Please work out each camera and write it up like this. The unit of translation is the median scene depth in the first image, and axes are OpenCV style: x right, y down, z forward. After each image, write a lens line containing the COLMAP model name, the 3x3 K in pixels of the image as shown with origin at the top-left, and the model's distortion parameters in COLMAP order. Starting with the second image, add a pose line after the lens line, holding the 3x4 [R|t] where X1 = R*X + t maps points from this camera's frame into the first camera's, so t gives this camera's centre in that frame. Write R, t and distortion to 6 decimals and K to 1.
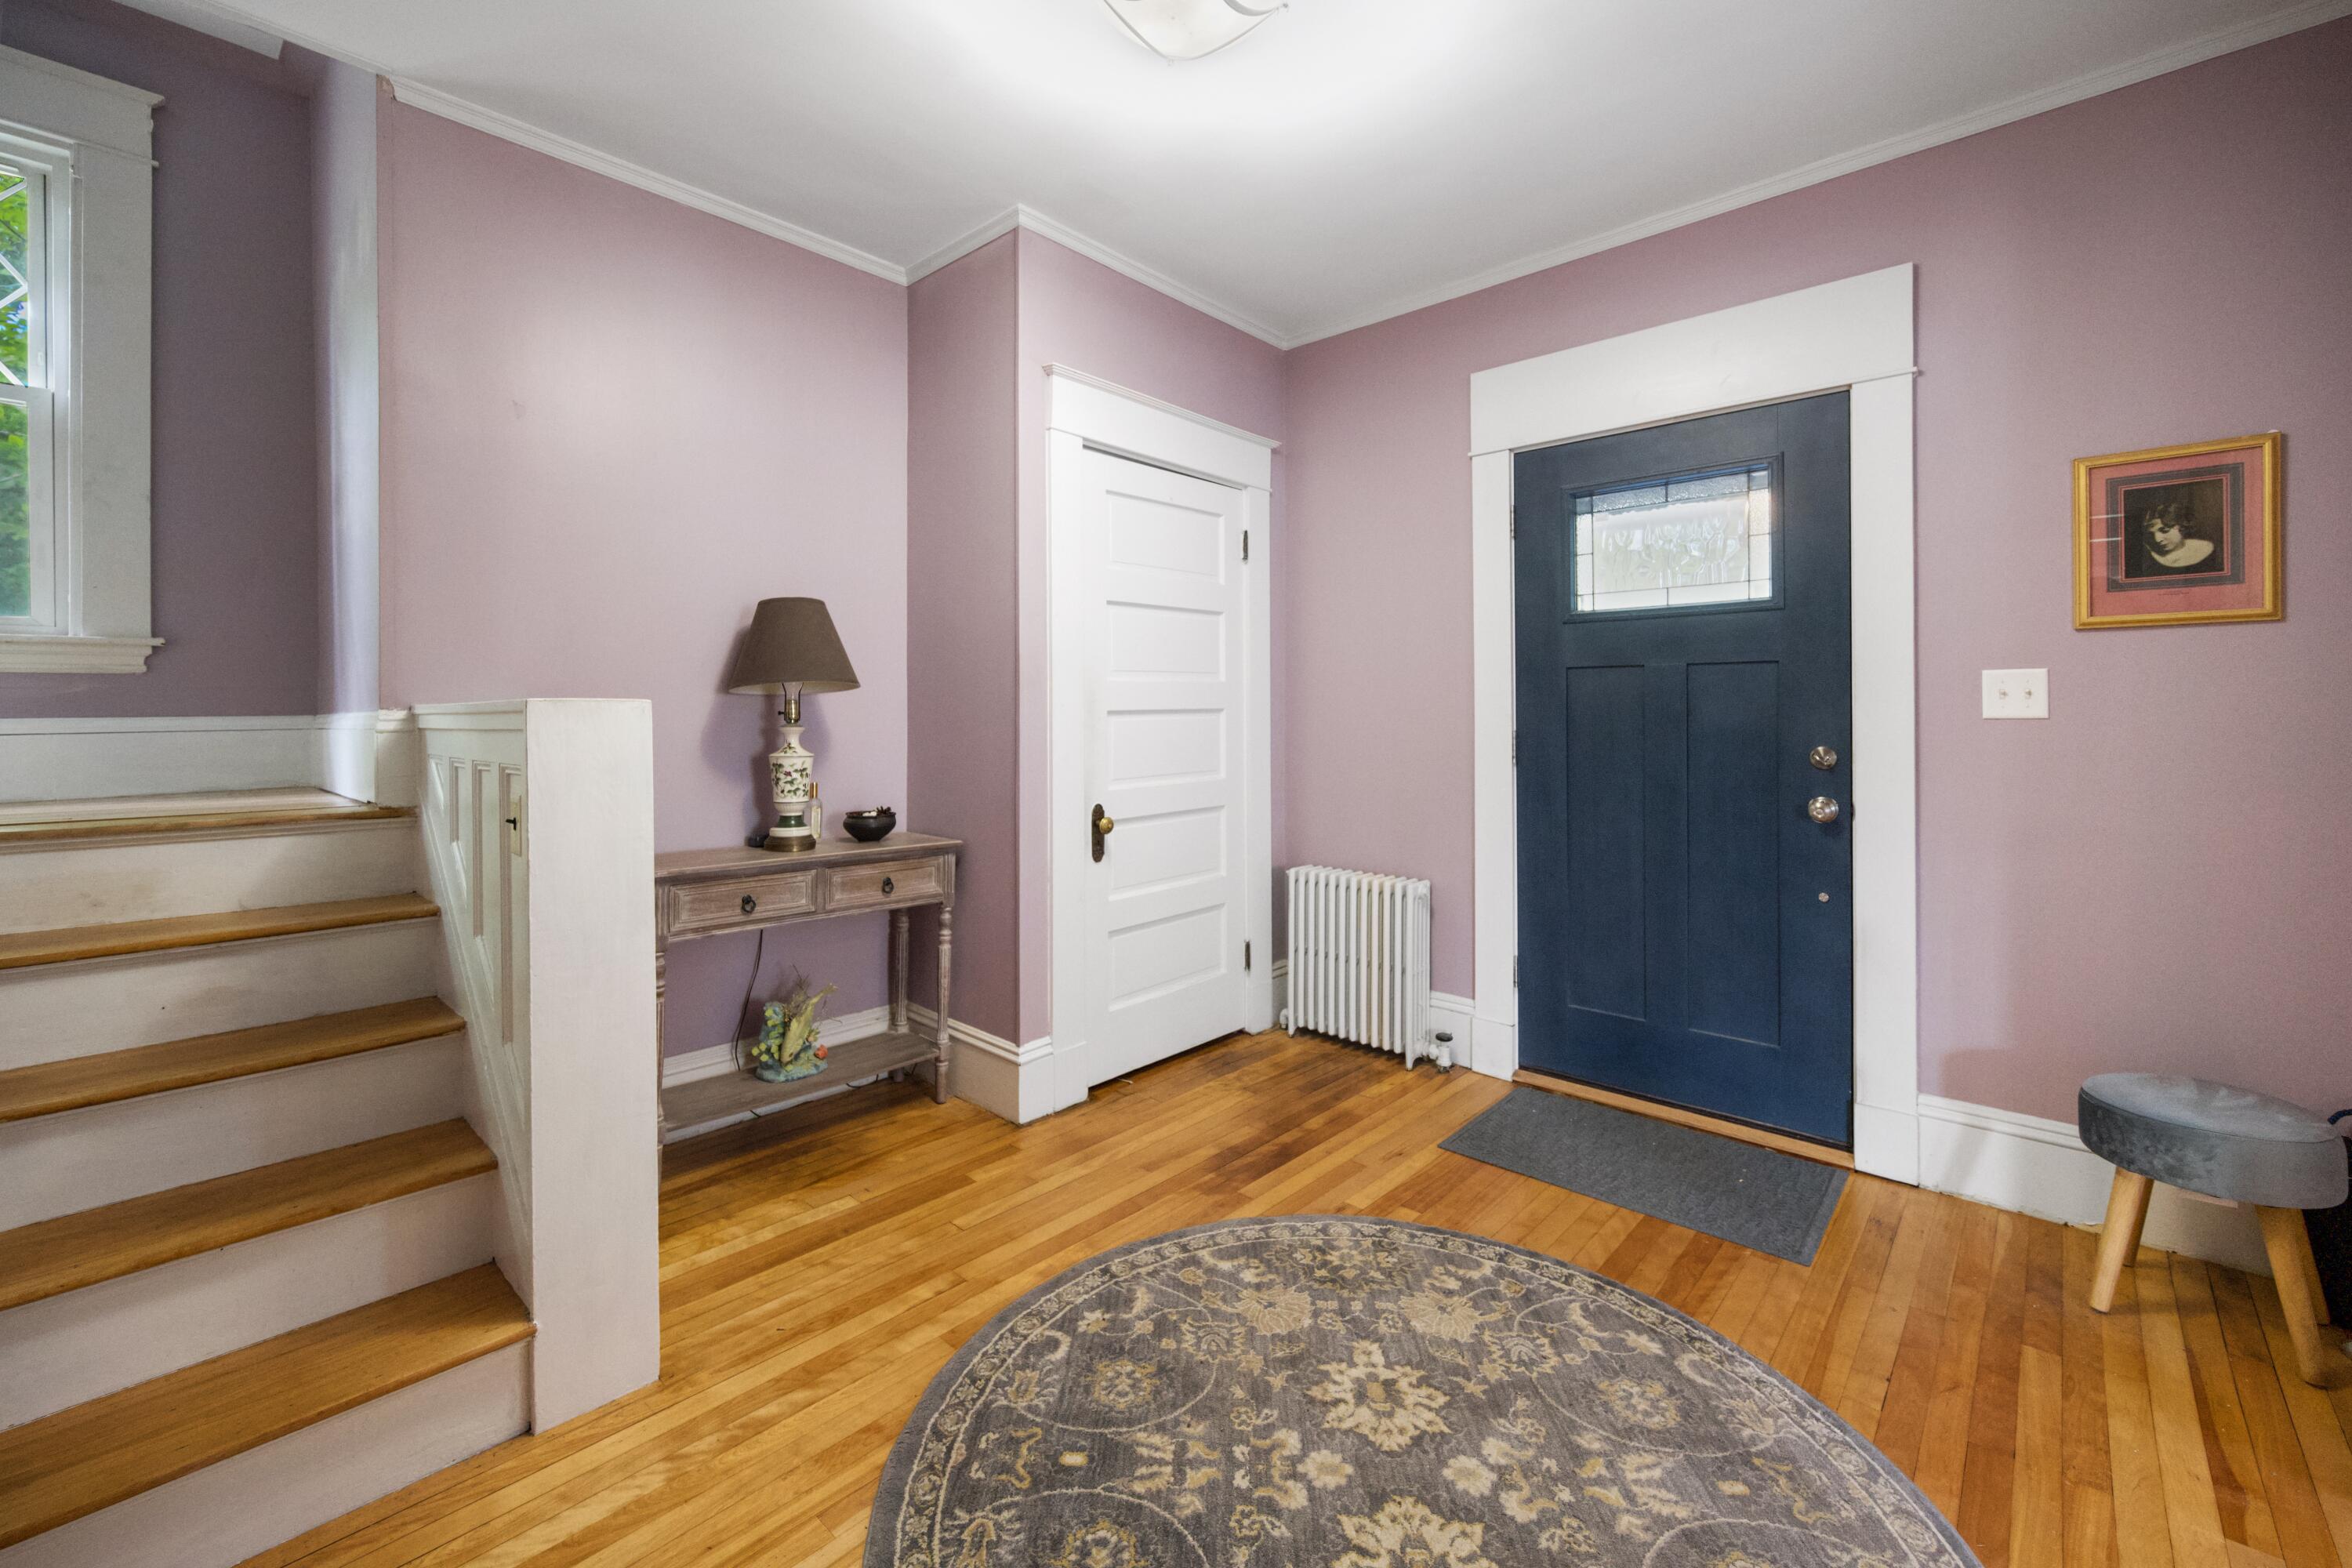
lens RADIAL K [[940.0, 0, 1164.2], [0, 940.0, 706.0], [0, 0, 1]] dist [-0.001371, 0.000490]
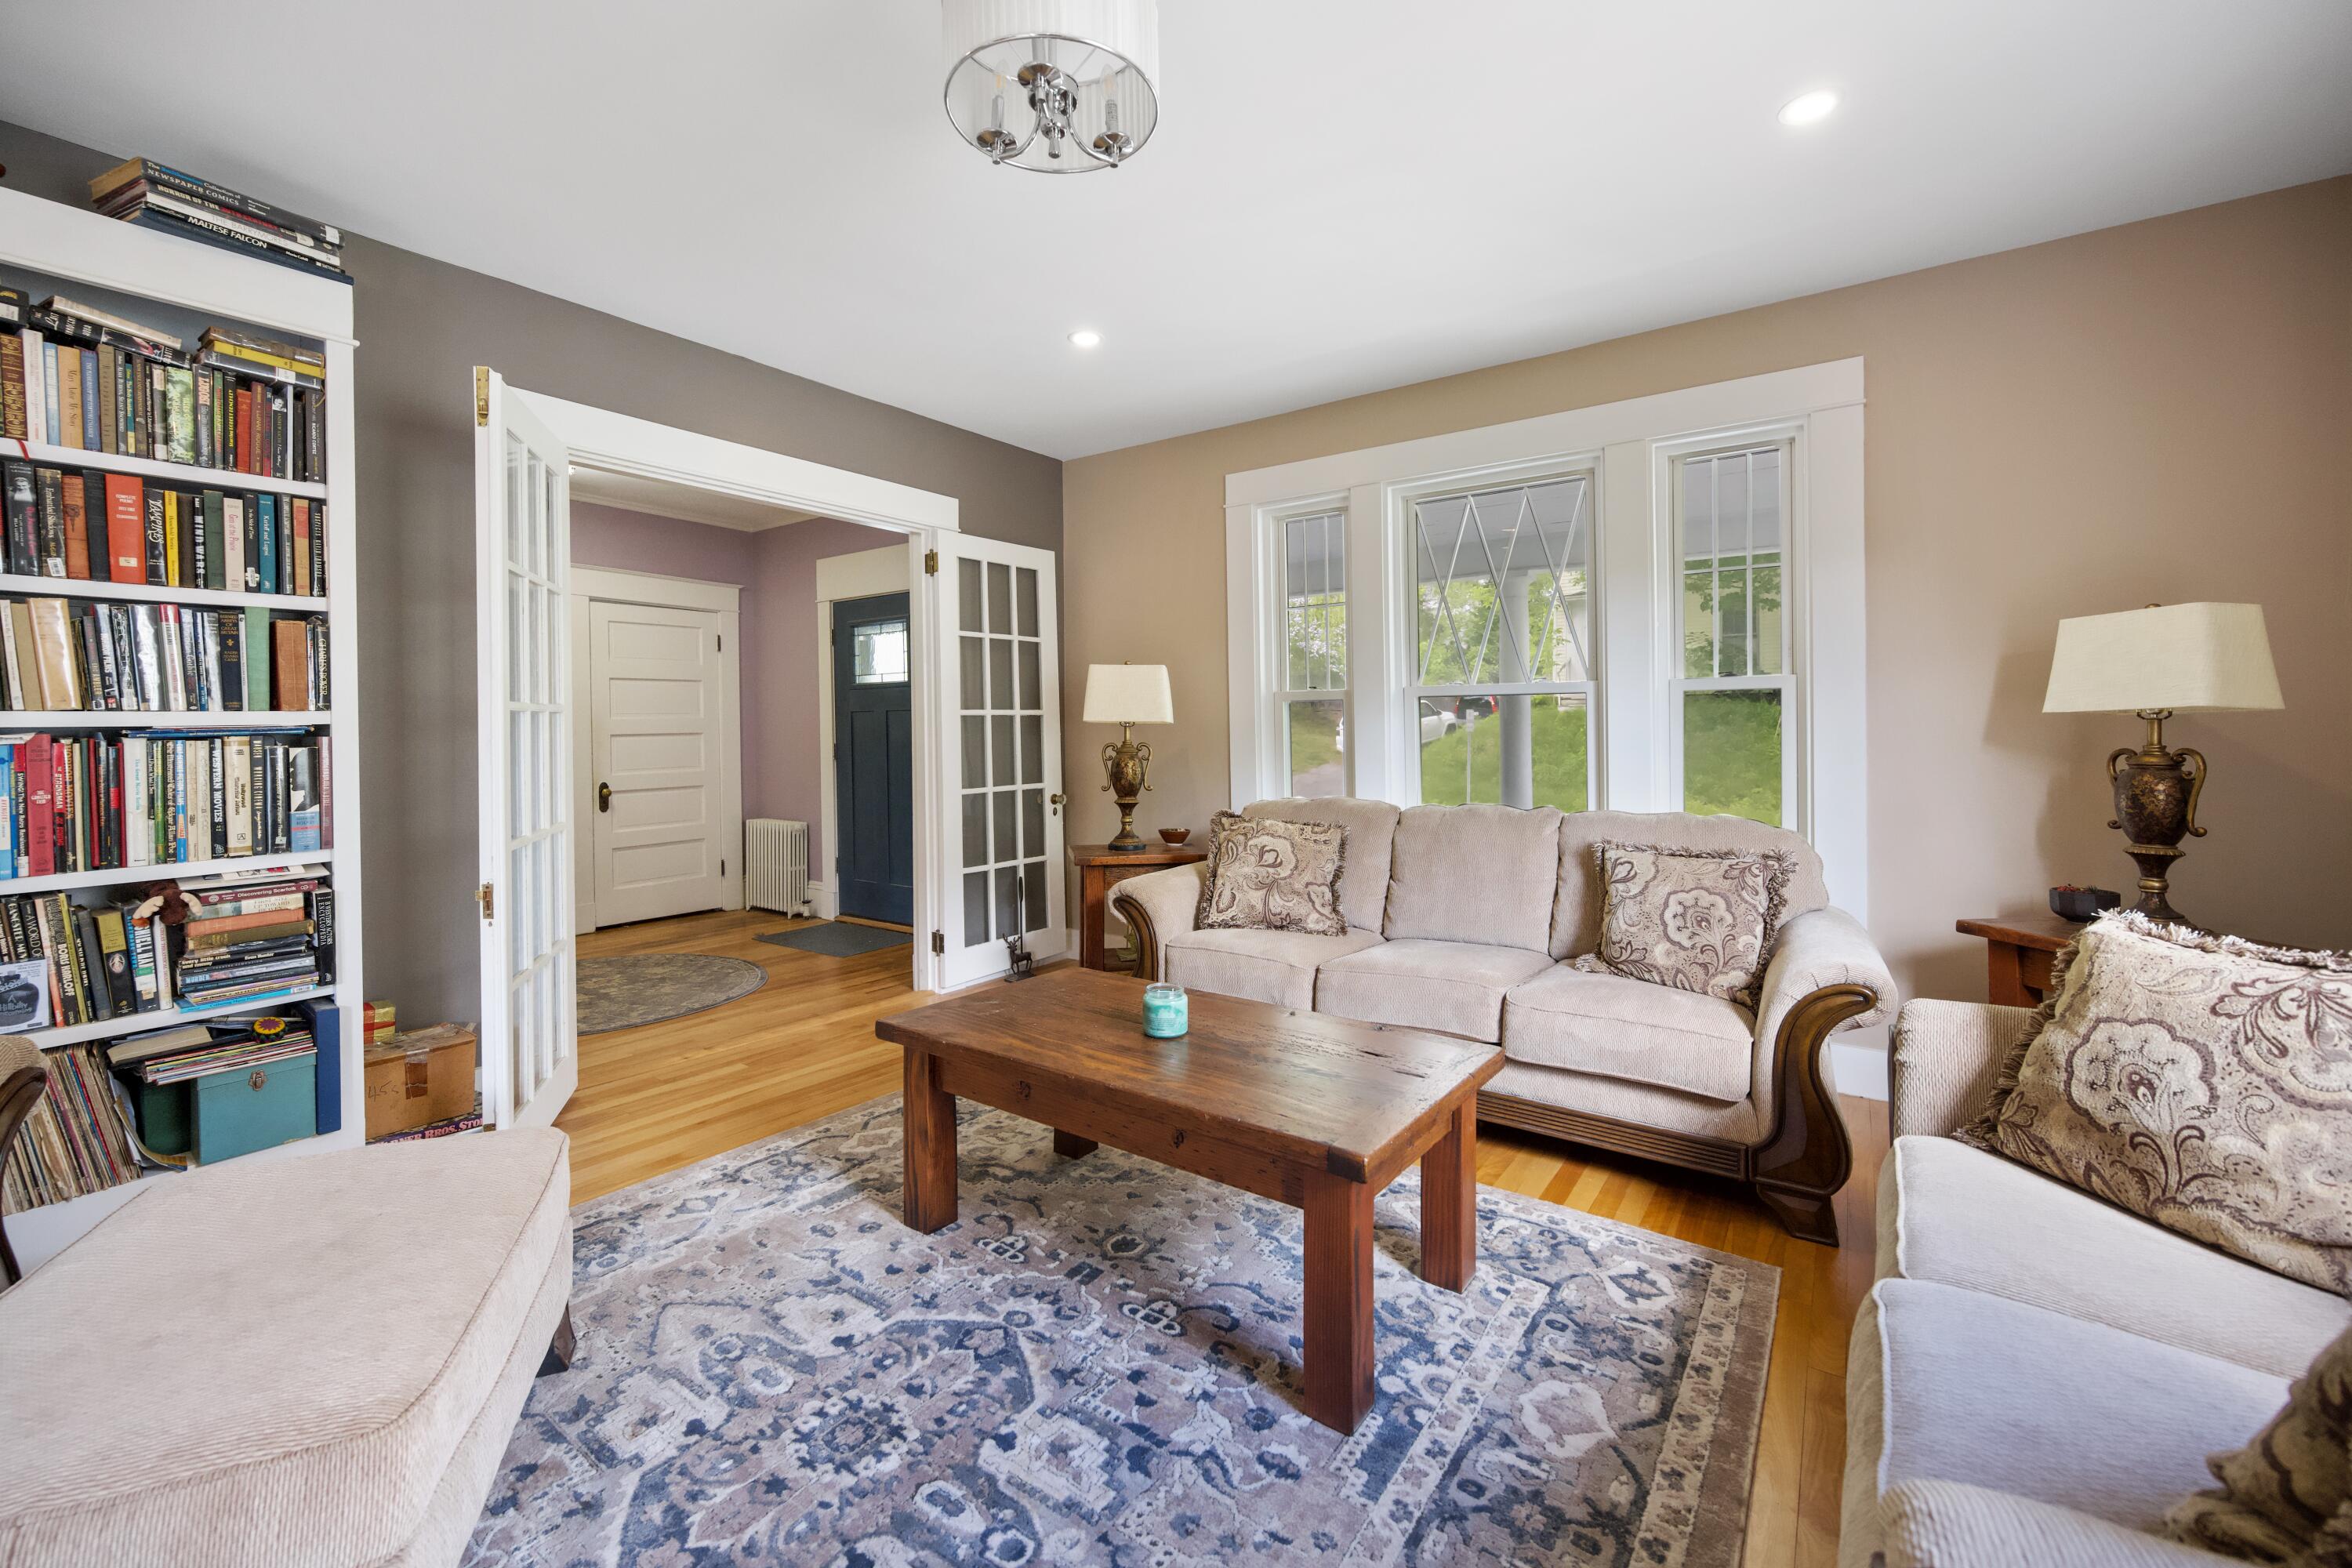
lens RADIAL K [[940.0, 0, 1170.0], [0, 940.0, 732.6], [0, 0, 1]] dist [-0.001371, 0.000490]
pose [[0.991948, -0.005672, 0.126521, 1.002957], [0.005072, 0.999974, 0.005062, -0.002911], [-0.126547, -0.004380, 0.991951, -1.277878]]
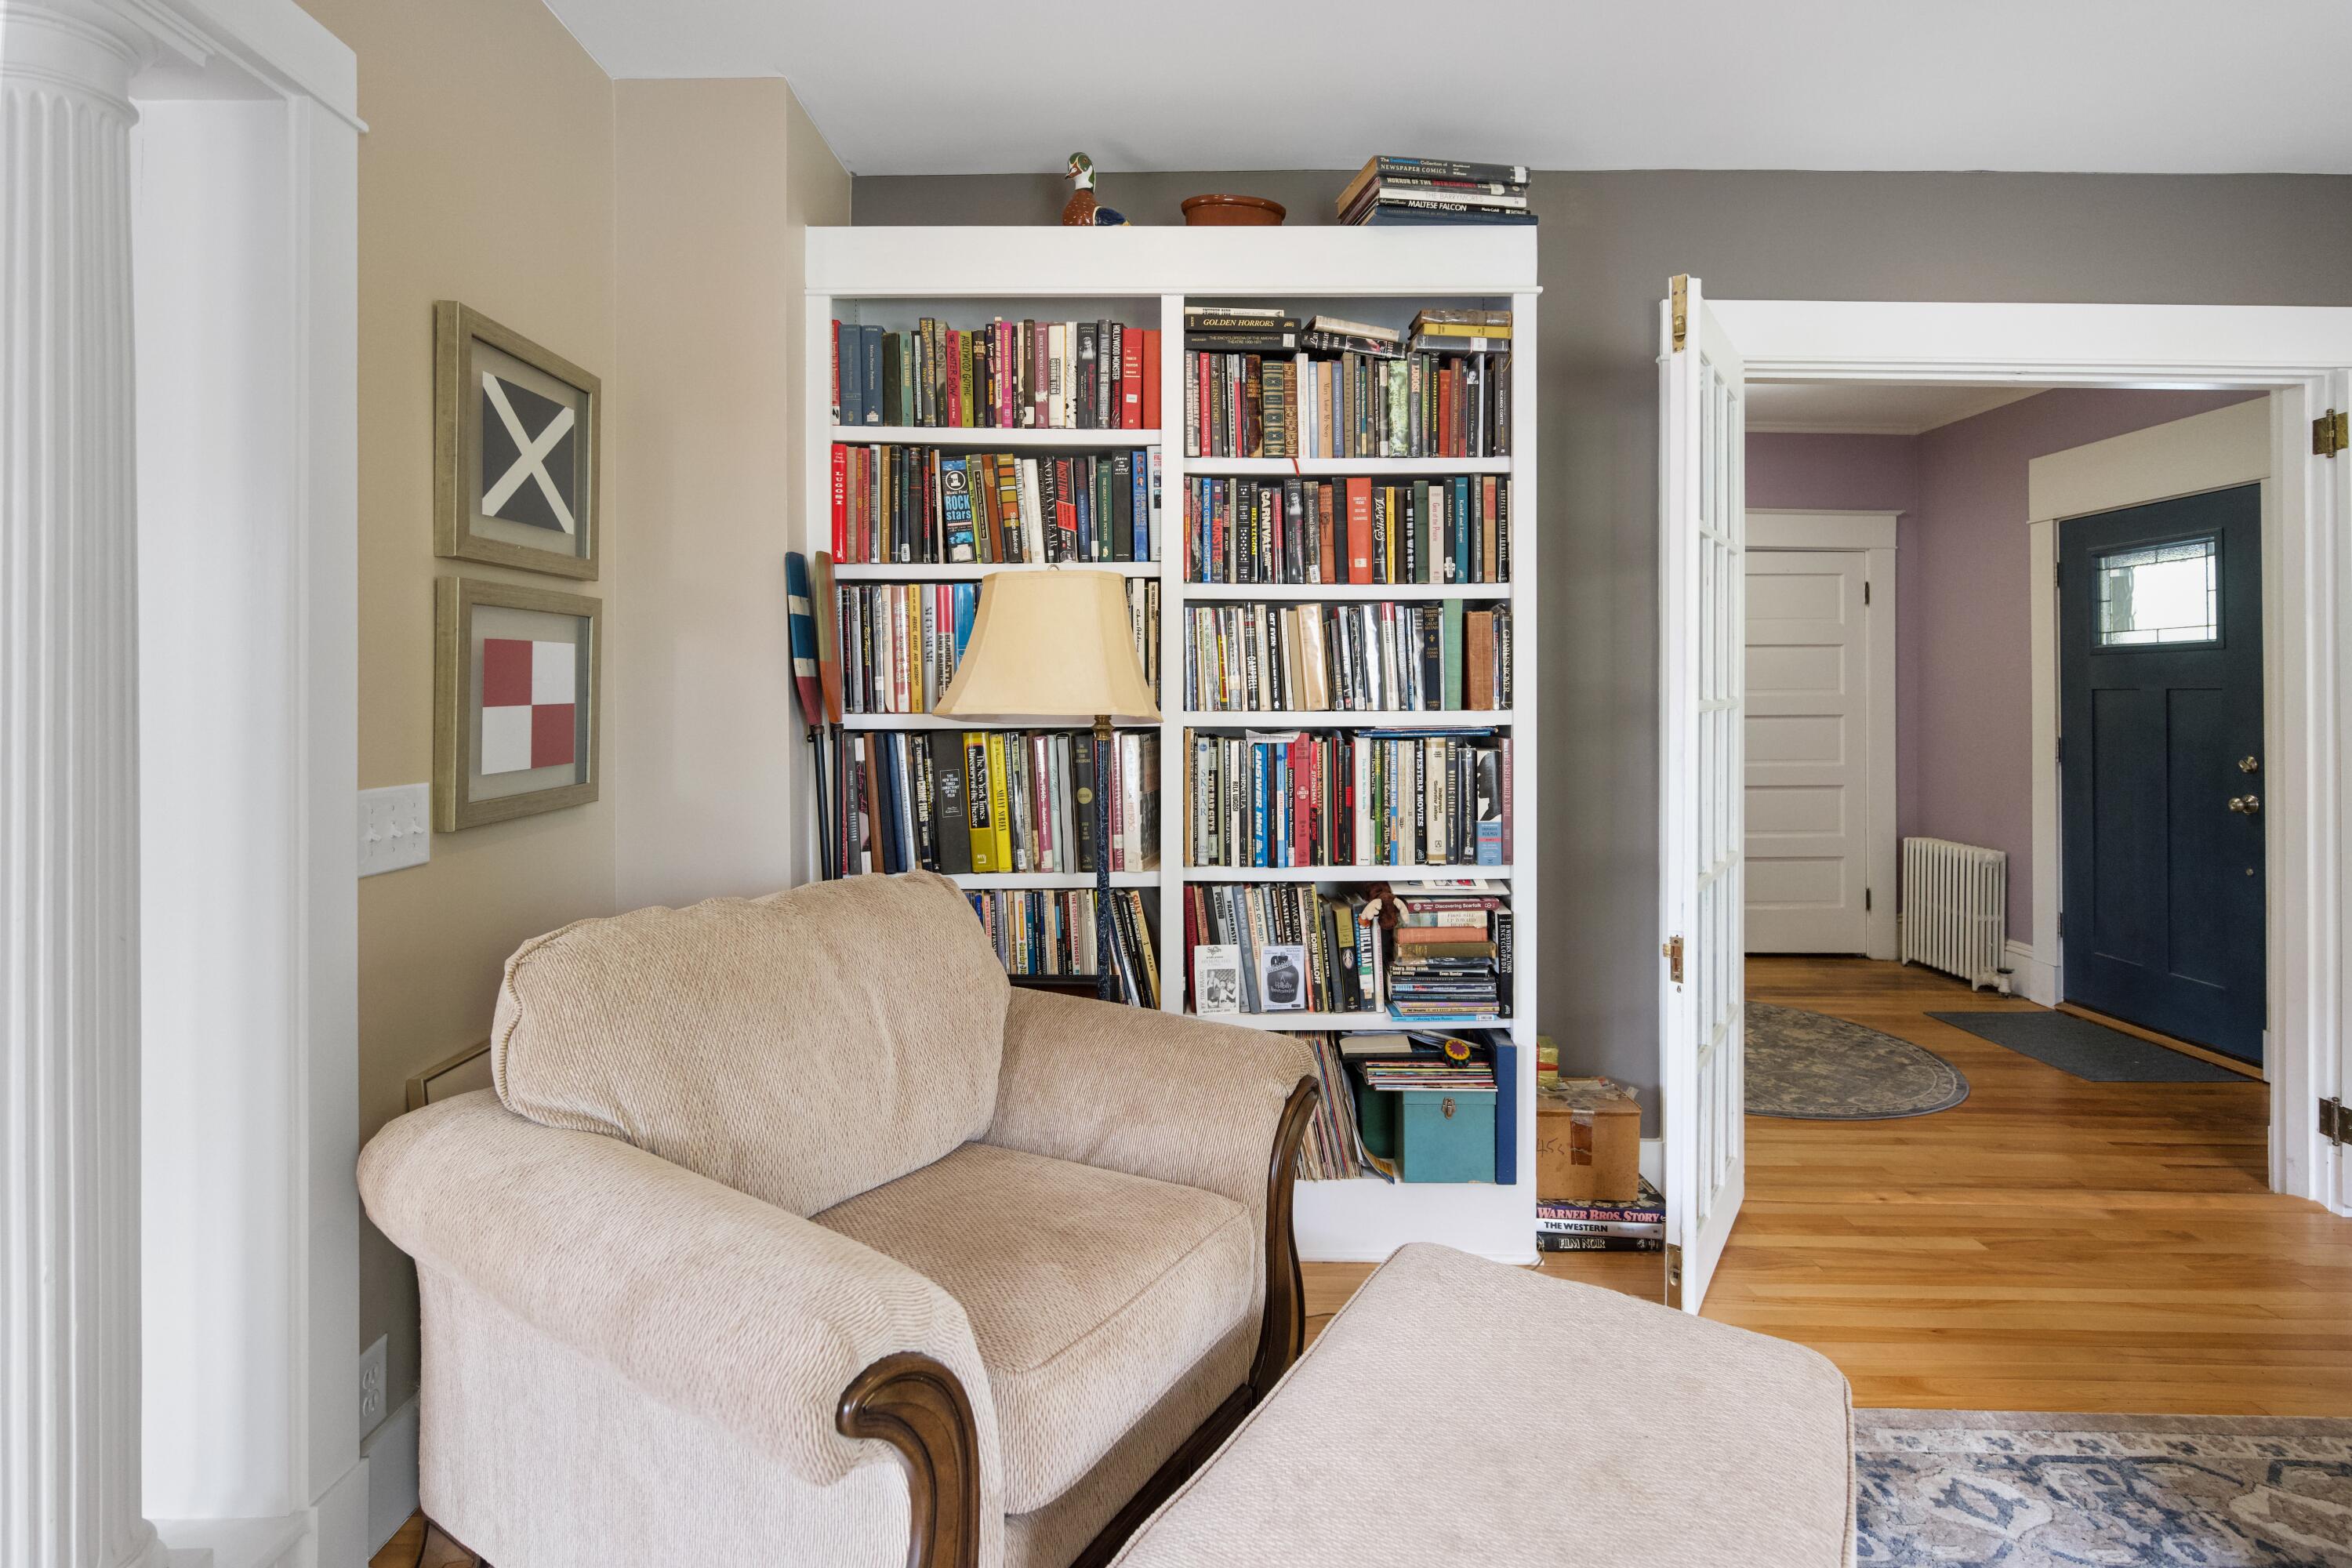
lens RADIAL K [[1157.3, 0, 1200.2], [0, 1157.3, 688.6], [0, 0, 1]] dist [0.001105, 0.000570]
pose [[0.702306, 0.004267, -0.711862, 0.824431], [-0.005098, 0.999987, 0.000964, -0.043764], [0.711857, 0.002952, 0.702318, -1.159407]]
